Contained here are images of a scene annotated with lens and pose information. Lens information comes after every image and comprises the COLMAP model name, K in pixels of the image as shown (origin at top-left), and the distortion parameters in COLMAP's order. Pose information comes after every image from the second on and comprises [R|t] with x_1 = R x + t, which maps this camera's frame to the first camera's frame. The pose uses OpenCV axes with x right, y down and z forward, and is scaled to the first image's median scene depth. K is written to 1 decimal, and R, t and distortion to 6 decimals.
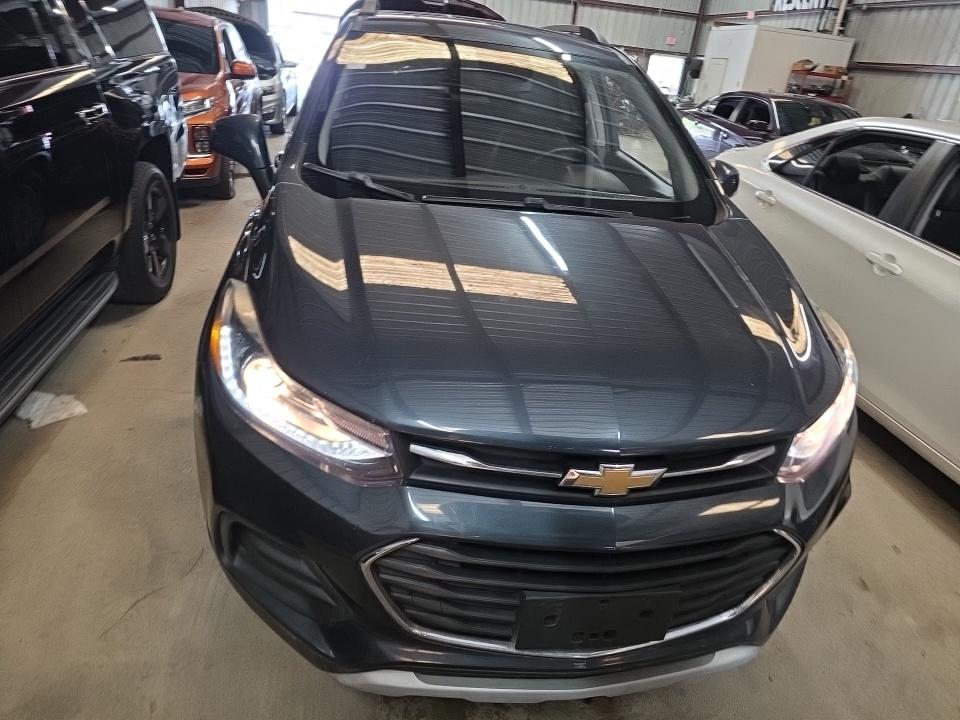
lens RADIAL K [[765.3, 0, 480.0], [0, 765.3, 360.0], [0, 0, 1]] dist [0.007233, -0.004256]
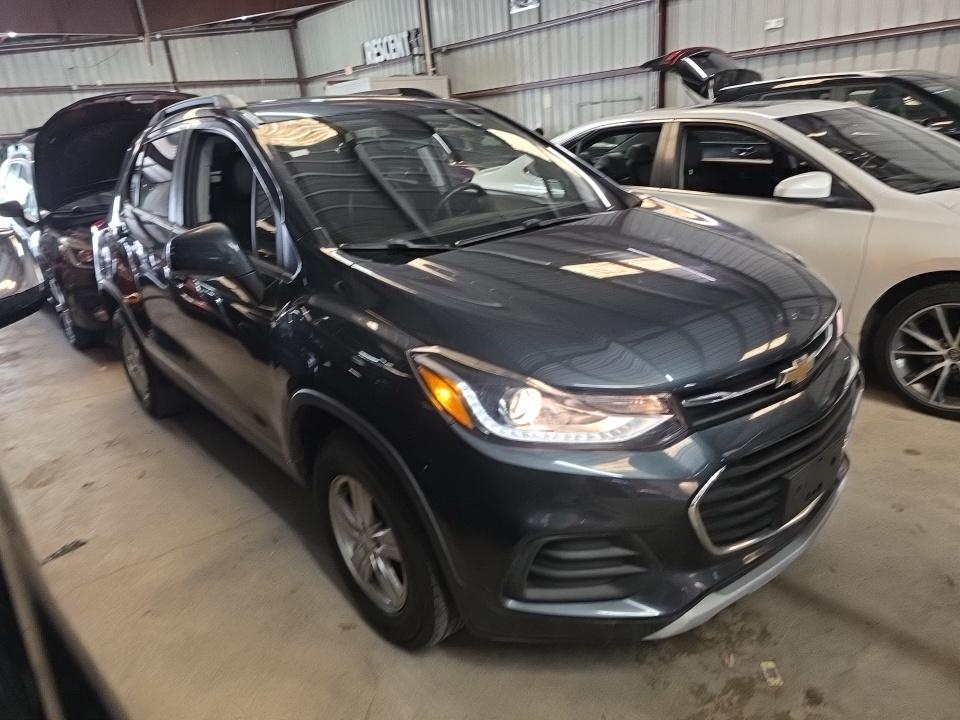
lens RADIAL K [[765.3, 0, 480.0], [0, 765.3, 360.0], [0, 0, 1]] dist [0.007233, -0.004256]
pose [[0.799070, -0.338825, 0.496673, -0.207916], [0.375346, 0.926457, 0.028145, -0.024400], [-0.469682, 0.163934, 0.867481, 0.018569]]
